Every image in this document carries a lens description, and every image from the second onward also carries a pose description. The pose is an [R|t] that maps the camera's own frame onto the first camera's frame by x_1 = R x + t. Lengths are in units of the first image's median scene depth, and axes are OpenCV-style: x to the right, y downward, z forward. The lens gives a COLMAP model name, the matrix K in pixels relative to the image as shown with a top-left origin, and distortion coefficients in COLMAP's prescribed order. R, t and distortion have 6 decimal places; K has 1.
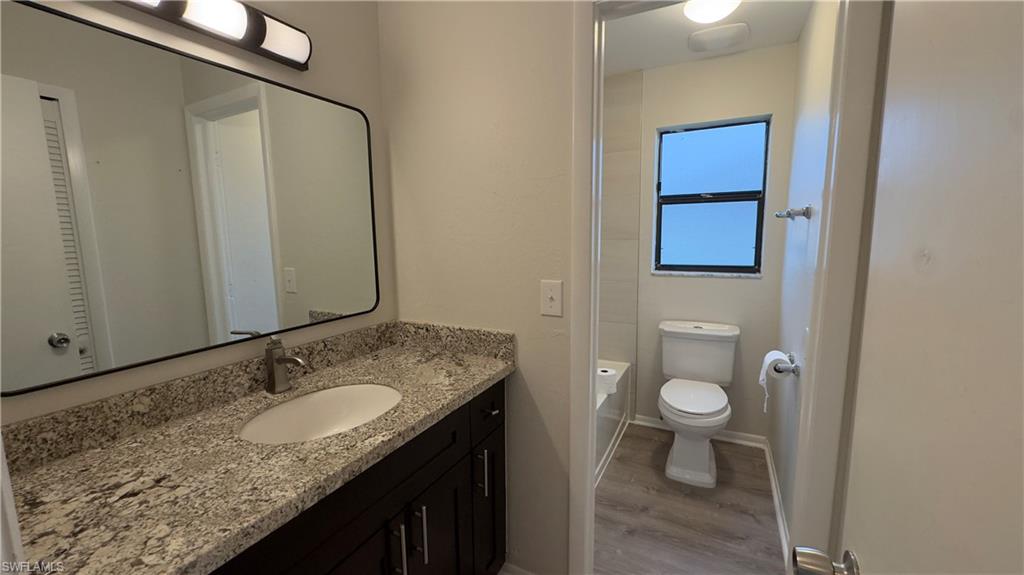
lens RADIAL K [[408.6, 0, 511.3], [0, 408.6, 288.2], [0, 0, 1]] dist [-0.000936, -0.000051]
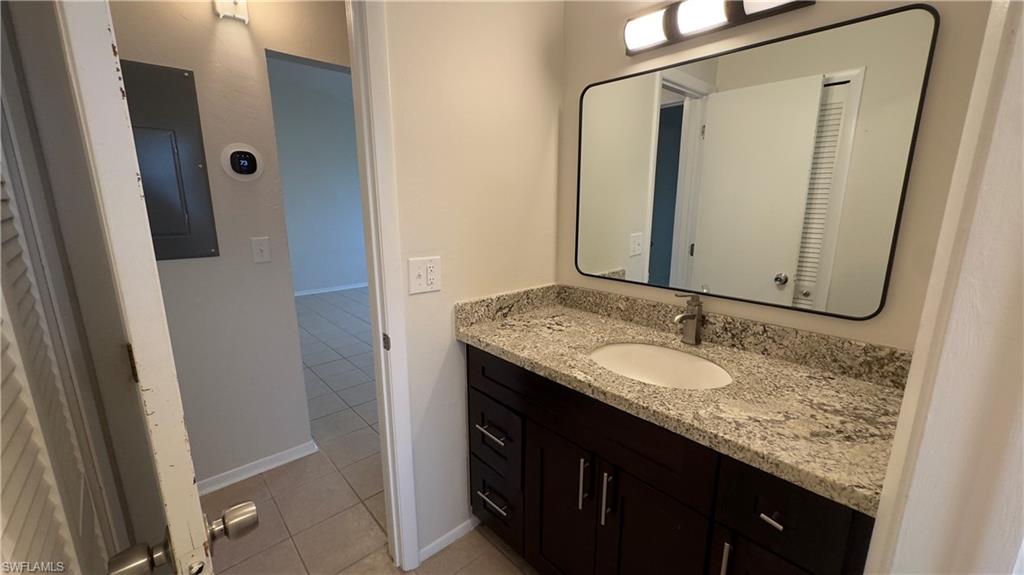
lens RADIAL K [[408.6, 0, 516.1], [0, 408.6, 288.4], [0, 0, 1]] dist [-0.000936, -0.000051]
pose [[-0.339296, 0.213277, -0.916183, 0.534840], [-0.121944, 0.955768, 0.267652, -0.122046], [0.932742, 0.202537, -0.298280, 0.753189]]
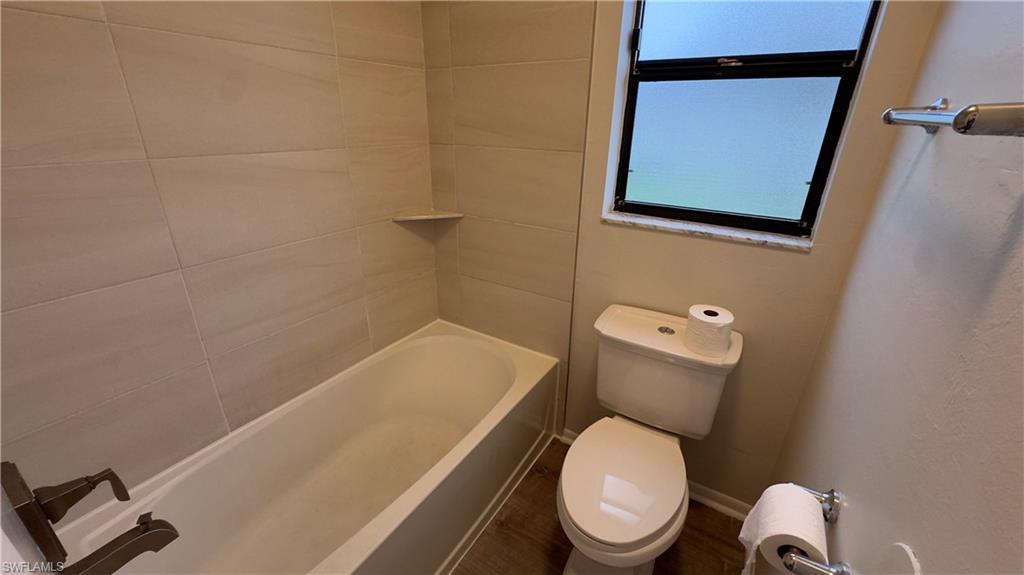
lens RADIAL K [[408.6, 0, 511.4], [0, 408.6, 286.5], [0, 0, 1]] dist [-0.000936, -0.000051]
pose [[0.996256, 0.058044, -0.064066, 1.855180], [-0.038499, 0.961420, 0.272376, -0.659985], [0.077404, -0.268889, 0.960056, 3.136792]]
